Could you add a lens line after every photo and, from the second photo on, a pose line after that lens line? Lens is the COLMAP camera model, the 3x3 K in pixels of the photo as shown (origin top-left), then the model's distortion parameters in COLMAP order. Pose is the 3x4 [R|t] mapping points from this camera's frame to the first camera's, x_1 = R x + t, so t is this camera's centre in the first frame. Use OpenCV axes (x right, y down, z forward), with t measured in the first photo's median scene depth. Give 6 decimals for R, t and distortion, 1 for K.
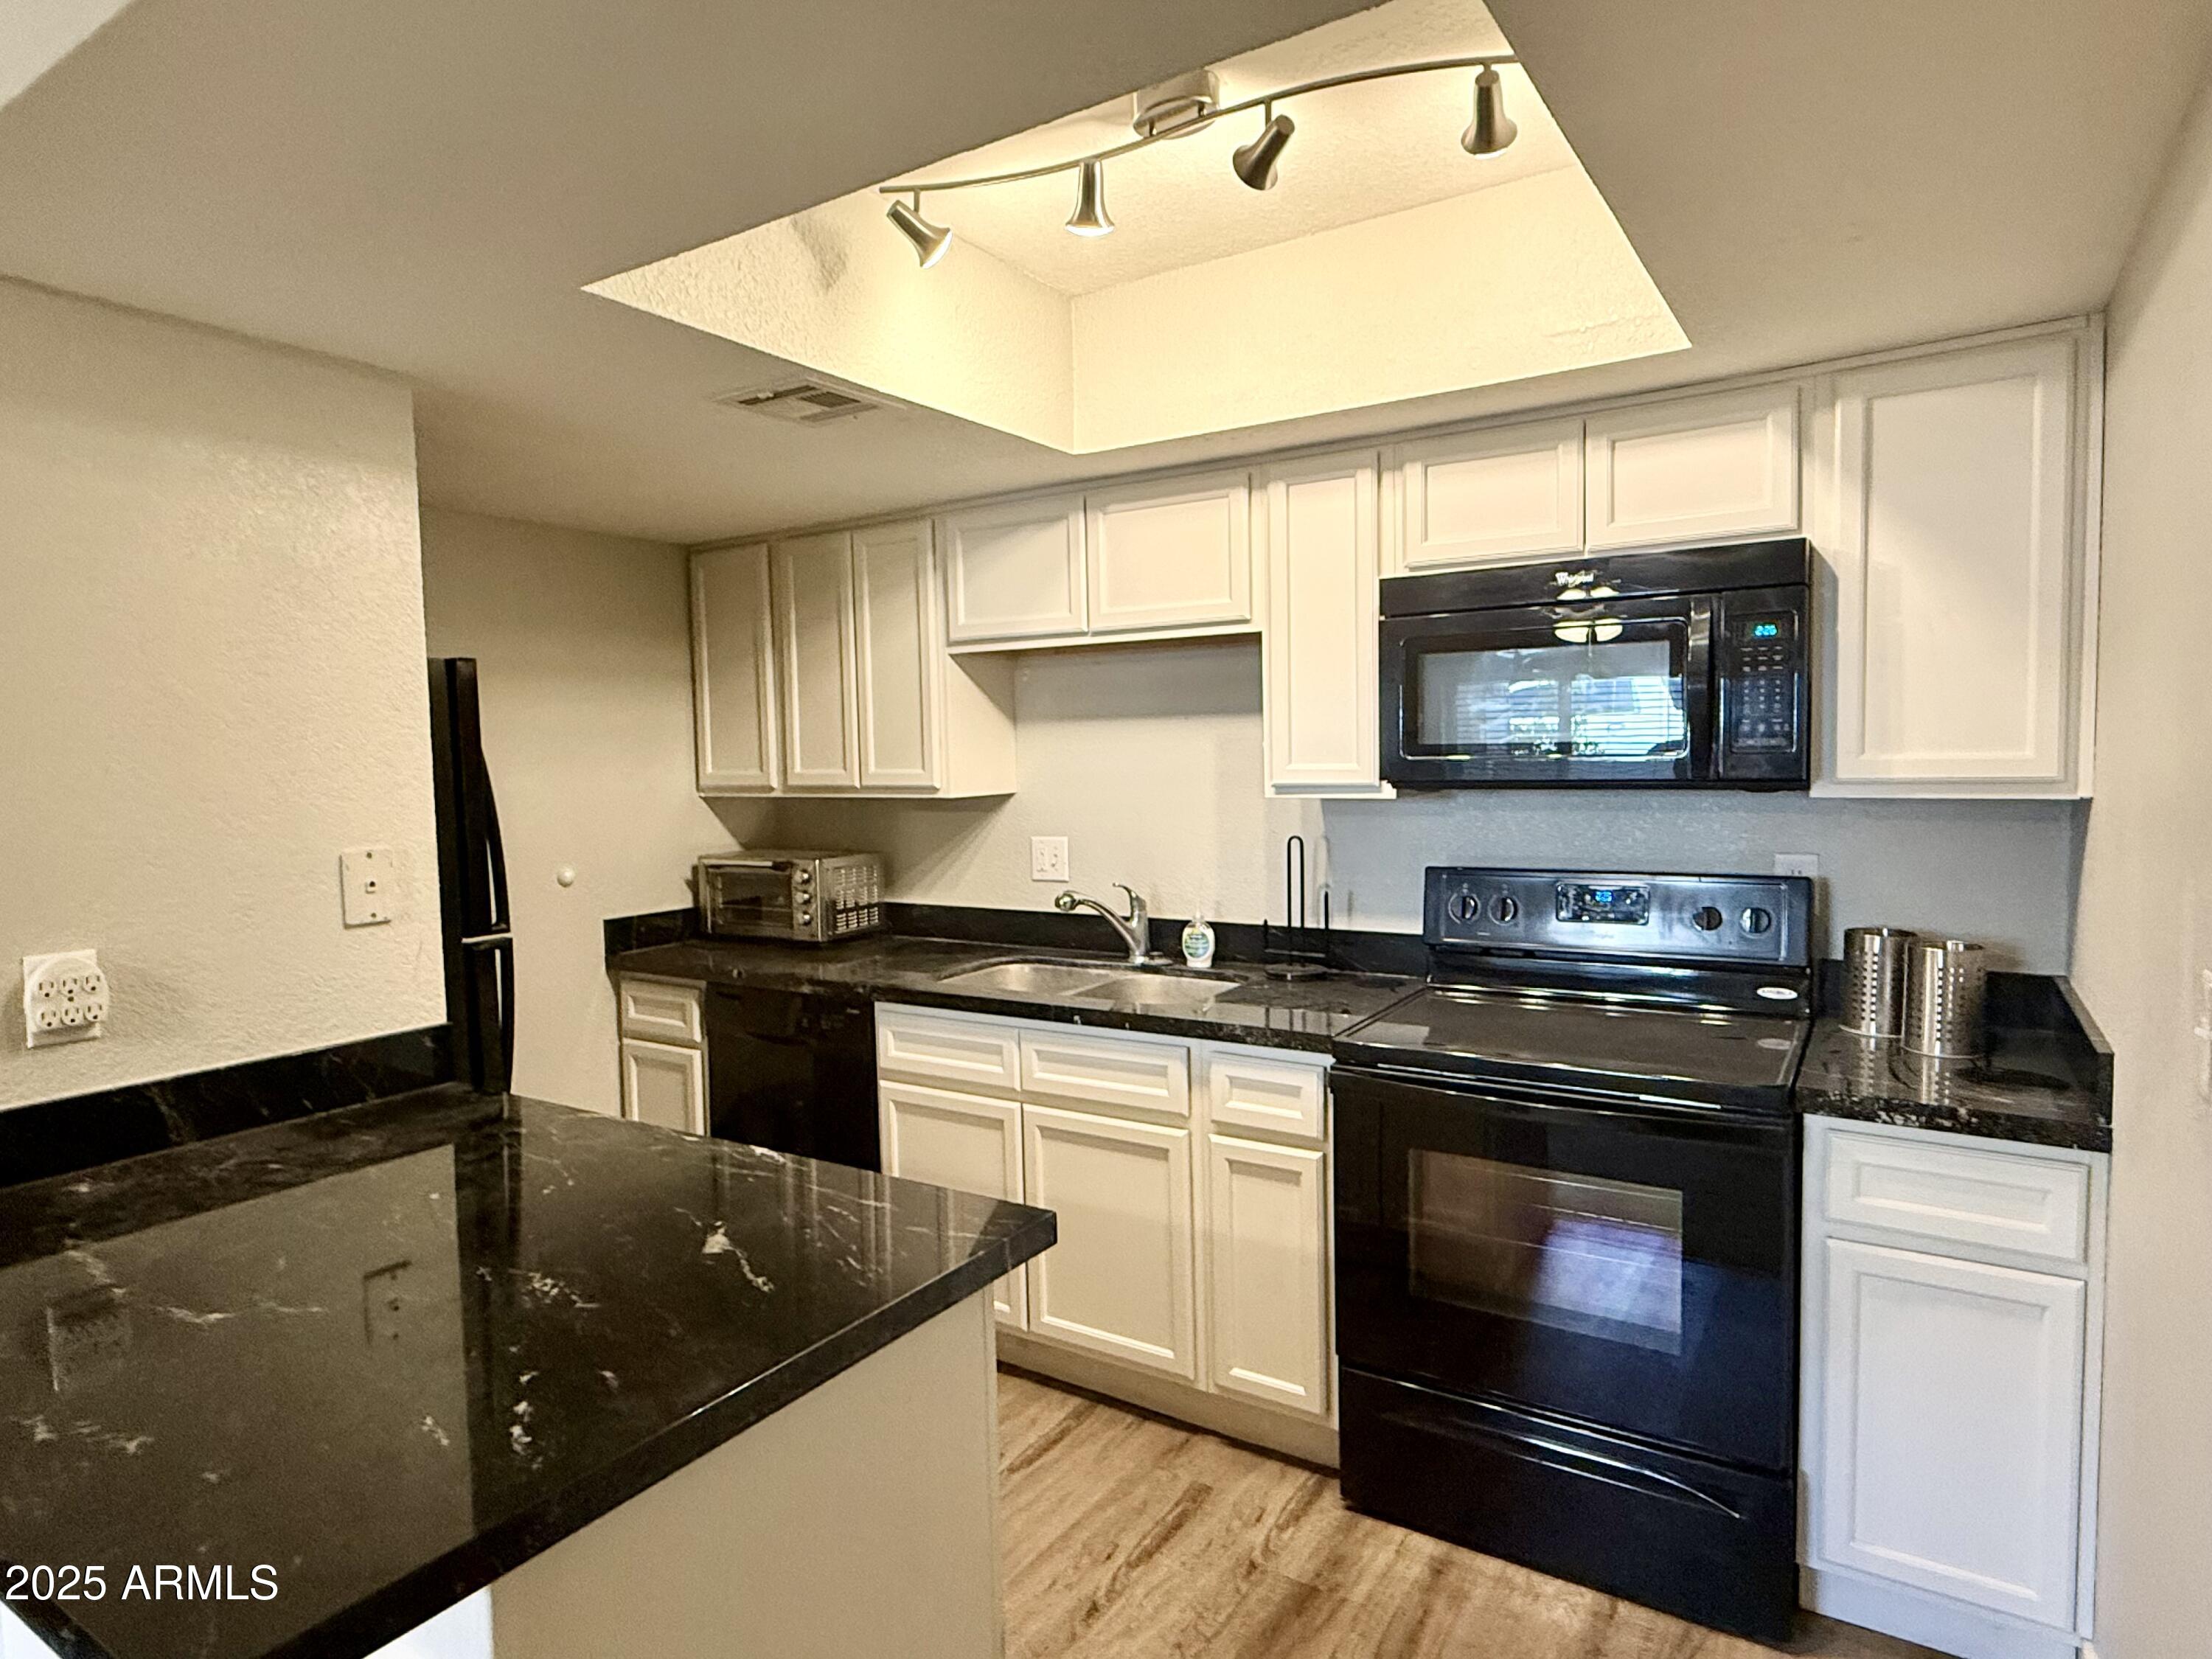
lens RADIAL K [[1244.3, 0, 1096.2], [0, 1244.3, 822.0], [0, 0, 1]] dist [0.001760, -0.000930]
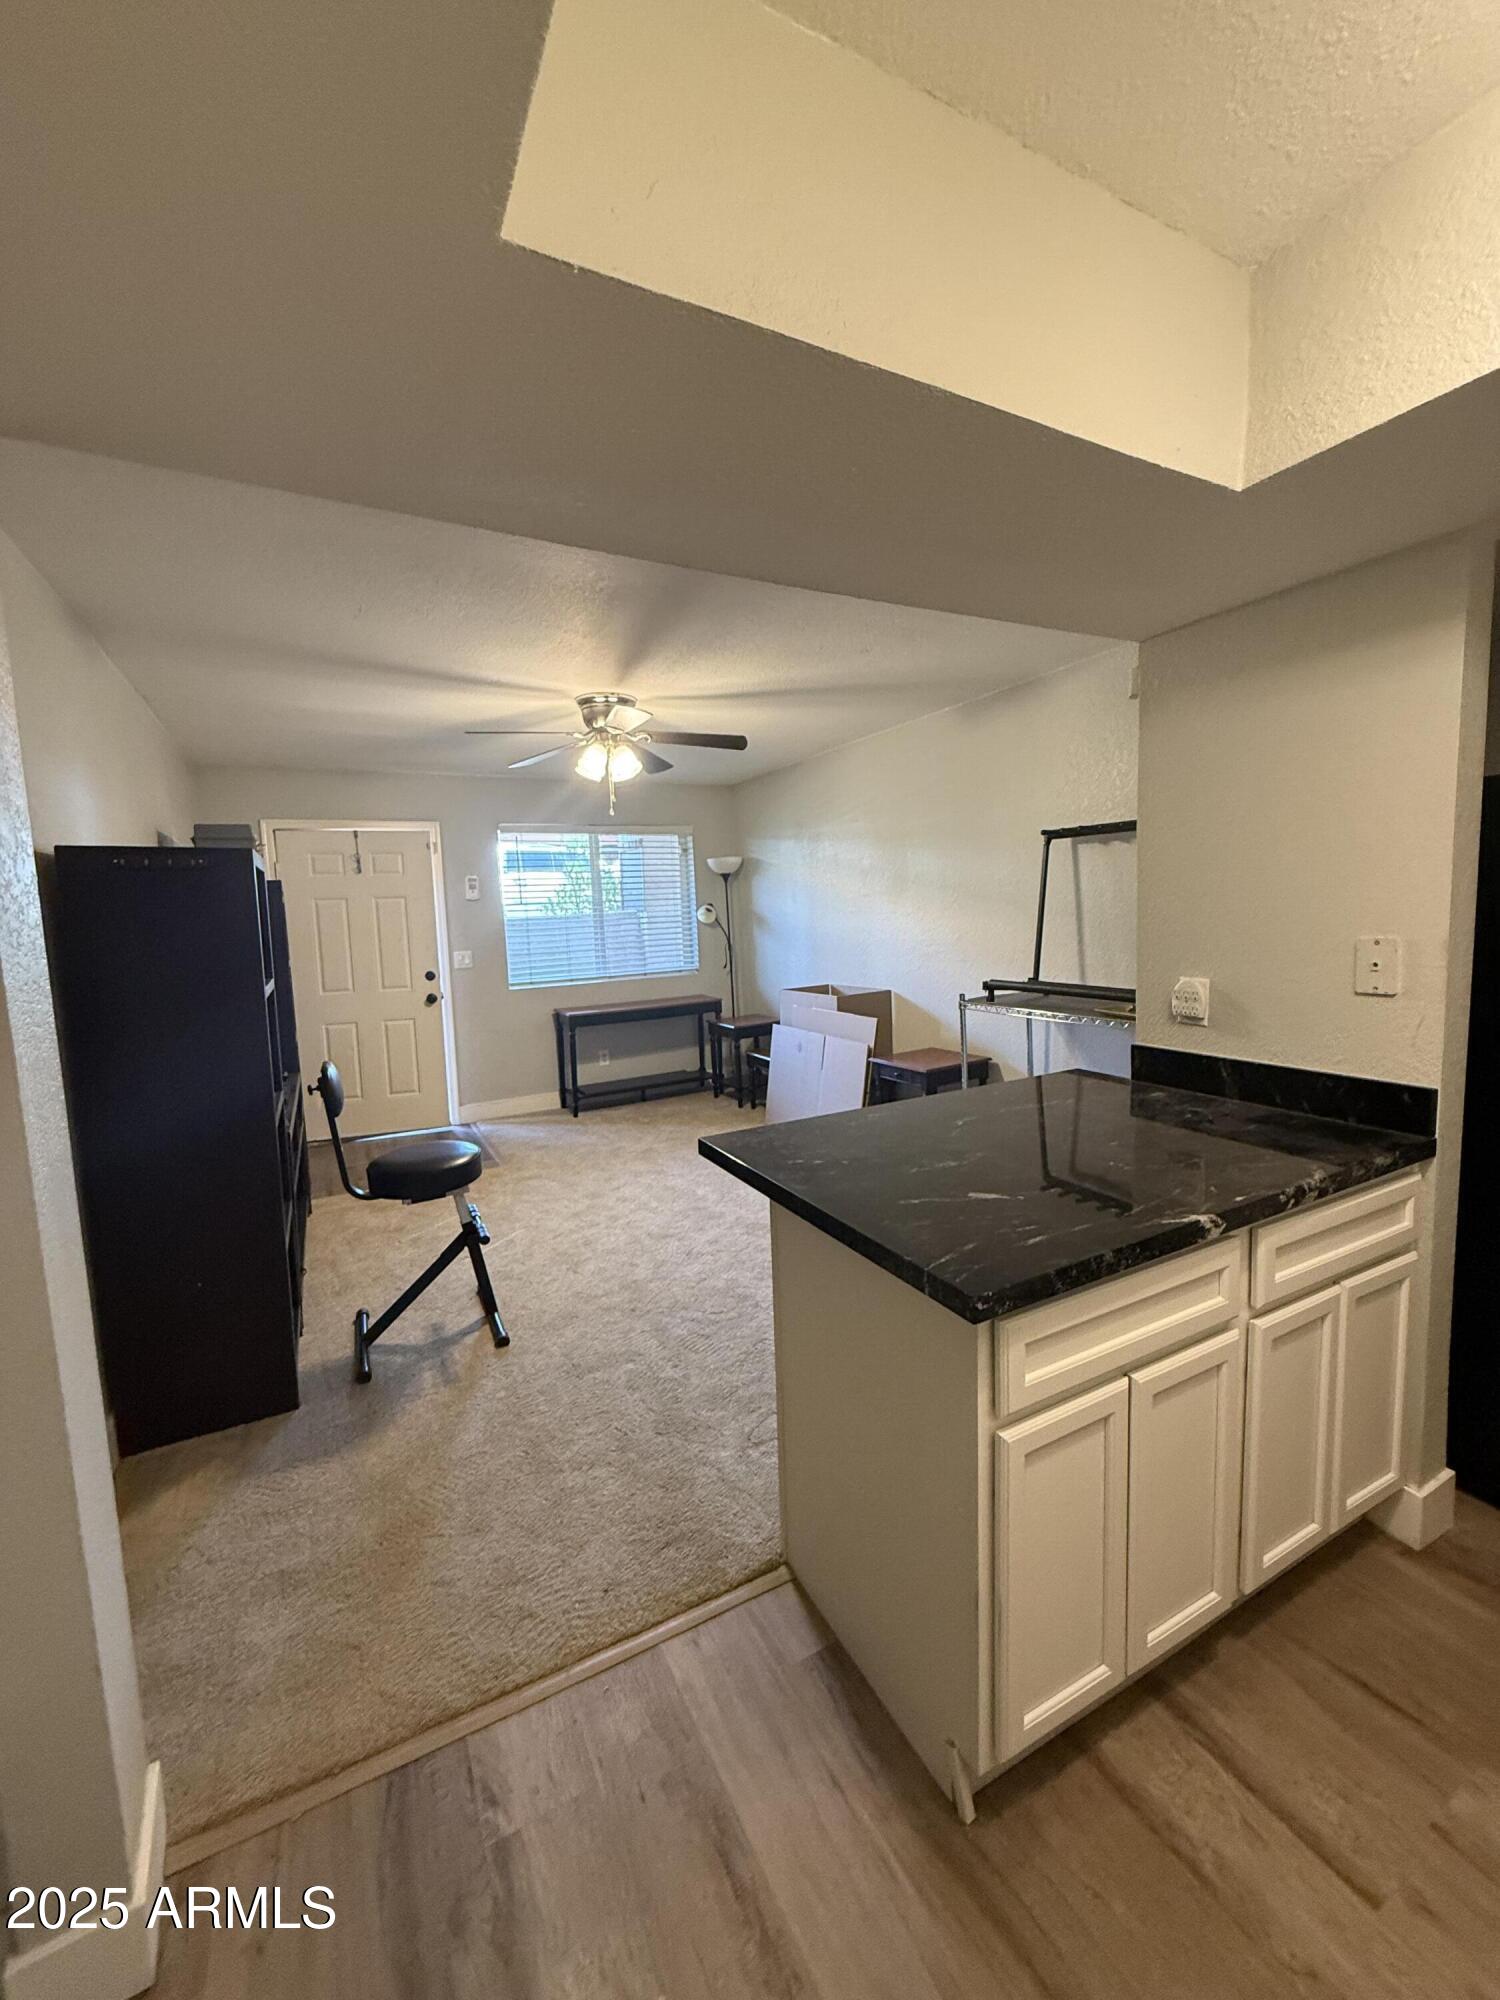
lens RADIAL K [[797.9, 0, 752.9], [0, 797.9, 991.7], [0, 0, 1]] dist [0.000002, 0.000294]
pose [[-0.484871, 0.132650, -0.864468, 0.369145], [0.001435, 0.988550, 0.150885, -0.039516], [0.874585, 0.071919, -0.479509, 0.652464]]
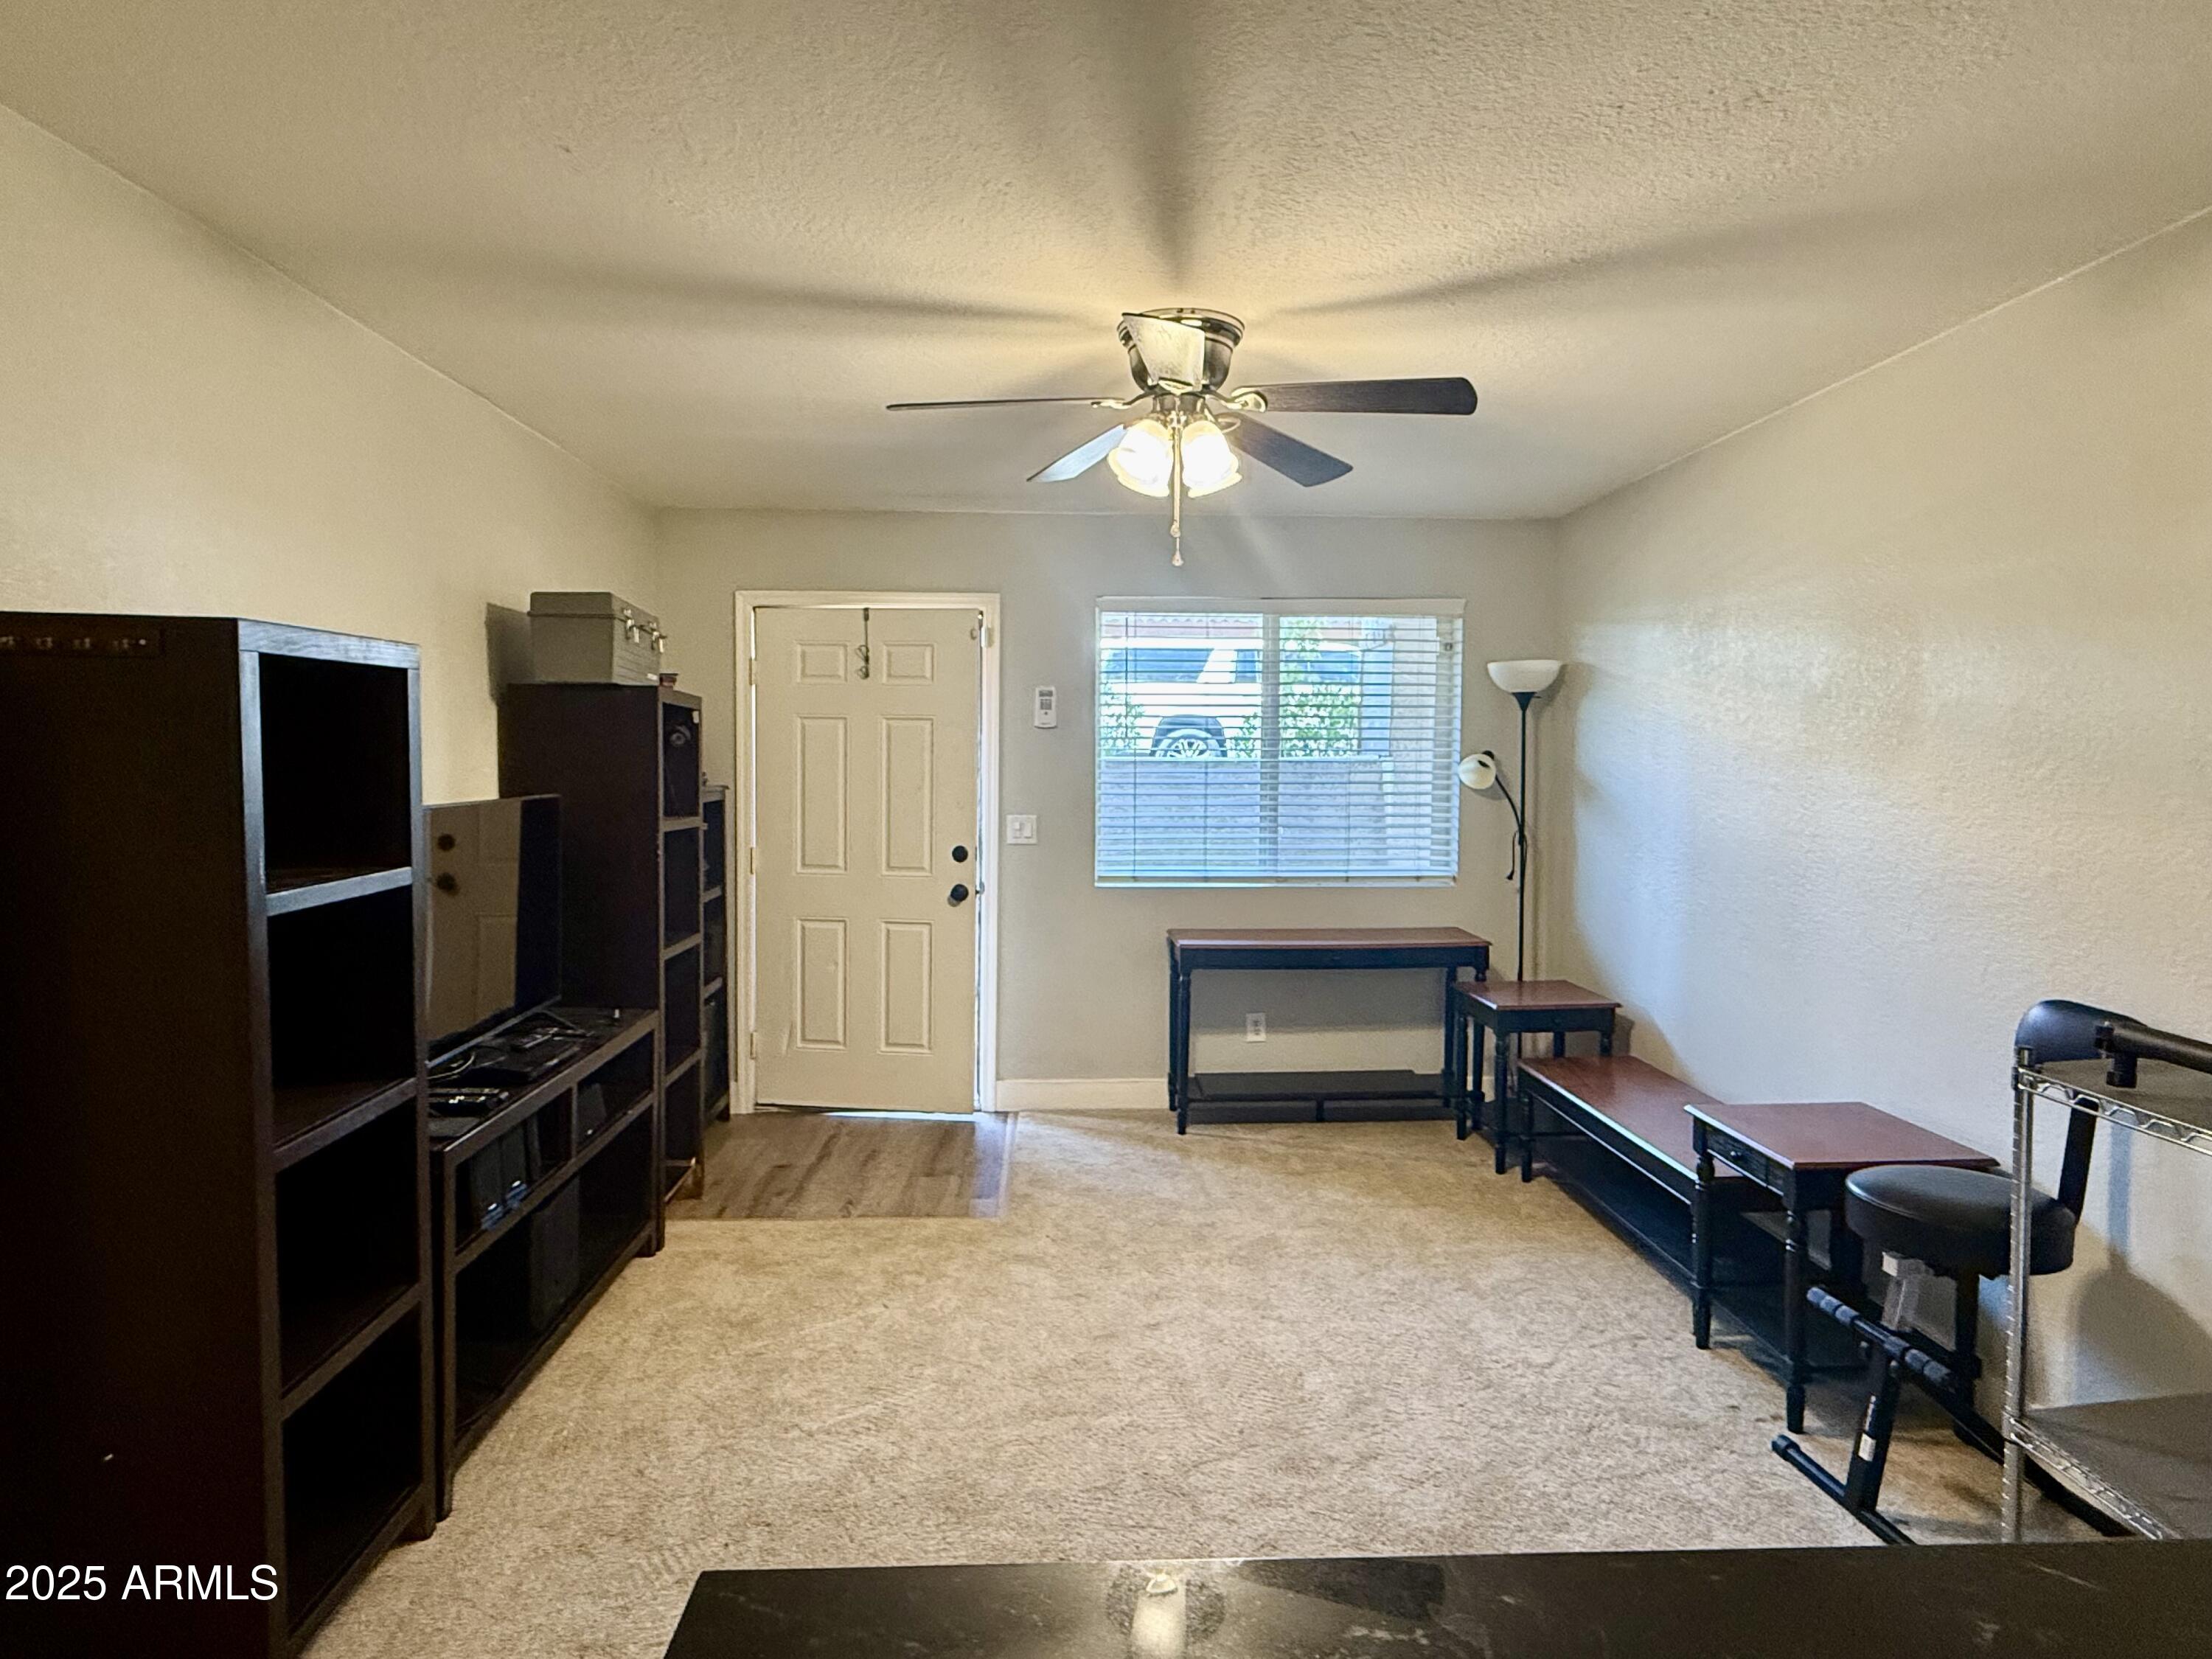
lens RADIAL K [[1244.3, 0, 1105.9], [0, 1244.3, 832.7], [0, 0, 1]] dist [0.001760, -0.000930]
pose [[-0.817599, 0.056164, -0.573042, -0.114743], [-0.019034, 0.992051, 0.124388, -0.040964], [0.575473, 0.112607, -0.810031, 0.584540]]
